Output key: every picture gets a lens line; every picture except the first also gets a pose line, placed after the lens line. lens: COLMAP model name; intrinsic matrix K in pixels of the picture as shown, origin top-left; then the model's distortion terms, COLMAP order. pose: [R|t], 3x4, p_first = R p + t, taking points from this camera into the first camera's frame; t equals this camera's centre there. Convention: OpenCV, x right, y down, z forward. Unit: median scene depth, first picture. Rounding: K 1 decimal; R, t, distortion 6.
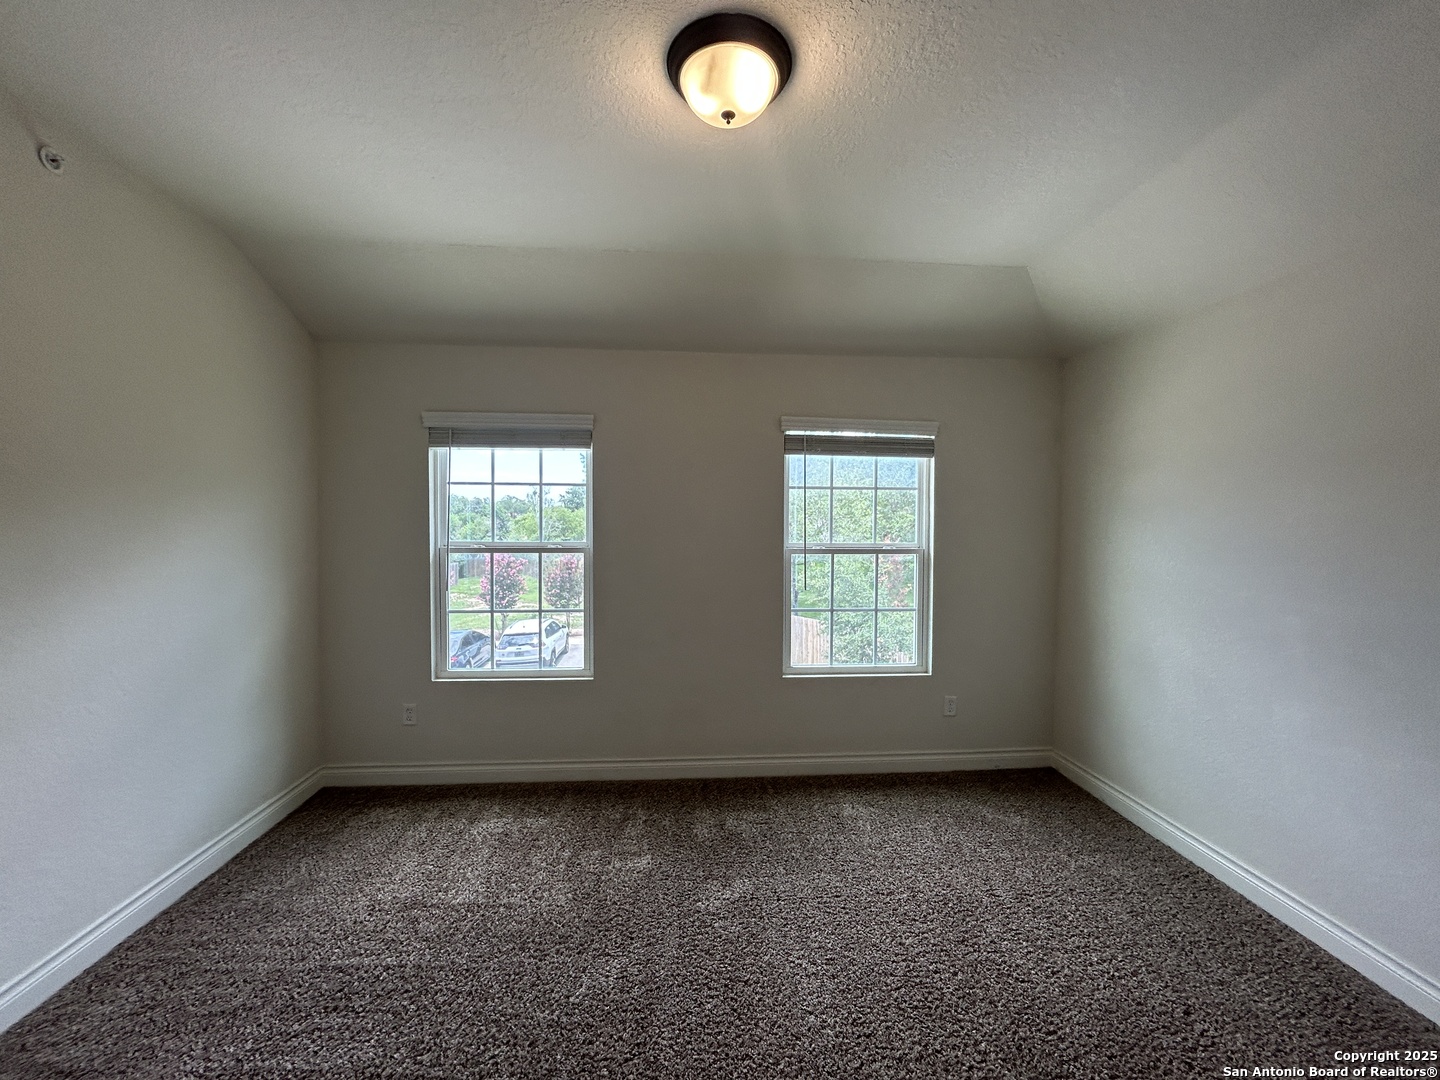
lens RADIAL K [[604.9, 0, 689.2], [0, 604.9, 533.9], [0, 0, 1]] dist [-0.000457, -0.000250]
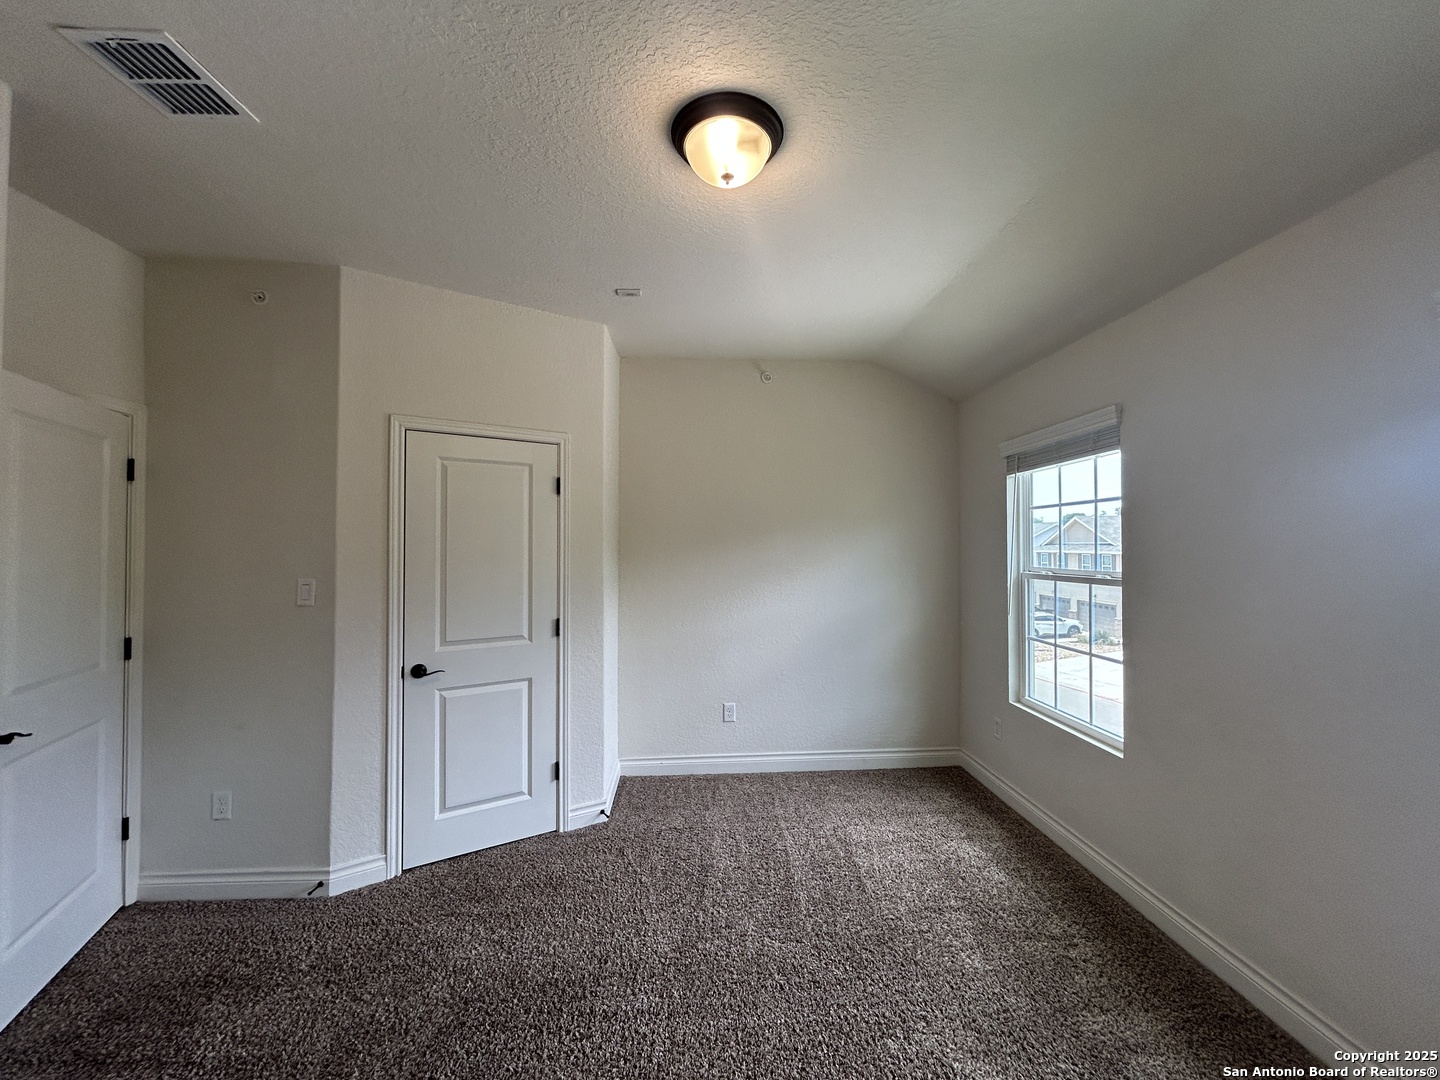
lens RADIAL K [[579.8, 0, 723.6], [0, 579.8, 538.1], [0, 0, 1]] dist [-0.003494, 0.000688]
pose [[-0.008690, -0.020487, -0.999752, 0.569316], [-0.015555, 0.999672, -0.020350, -0.007368], [0.999841, 0.015374, -0.009005, 0.523358]]
